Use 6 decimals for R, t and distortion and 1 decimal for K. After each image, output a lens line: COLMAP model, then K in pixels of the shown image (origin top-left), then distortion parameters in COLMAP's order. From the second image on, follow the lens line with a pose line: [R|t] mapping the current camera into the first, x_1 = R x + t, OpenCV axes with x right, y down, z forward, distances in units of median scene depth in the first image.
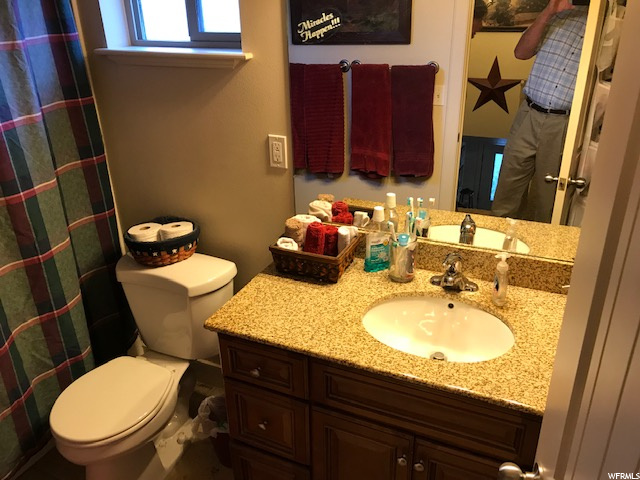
lens RADIAL K [[532.9, 0, 320.2], [0, 532.9, 240.9], [0, 0, 1]] dist [0.085260, 0.002285]
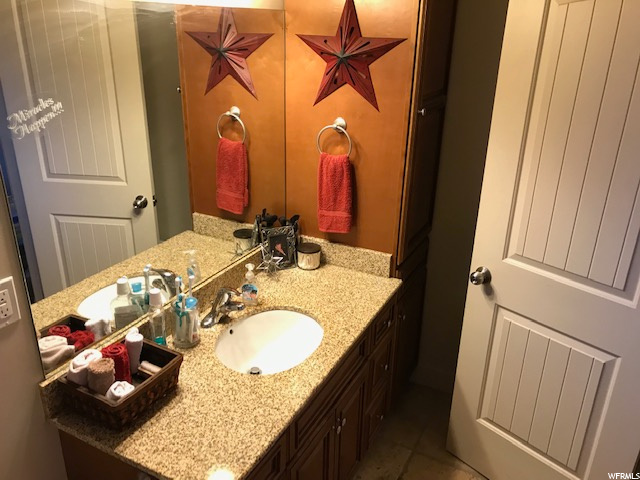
lens RADIAL K [[532.9, 0, 318.7], [0, 532.9, 238.6], [0, 0, 1]] dist [0.085260, 0.002285]
pose [[0.073883, -0.362296, 0.929130, -0.740560], [0.410503, 0.860134, 0.302750, -0.322160], [-0.908861, 0.359042, 0.212272, 0.549080]]
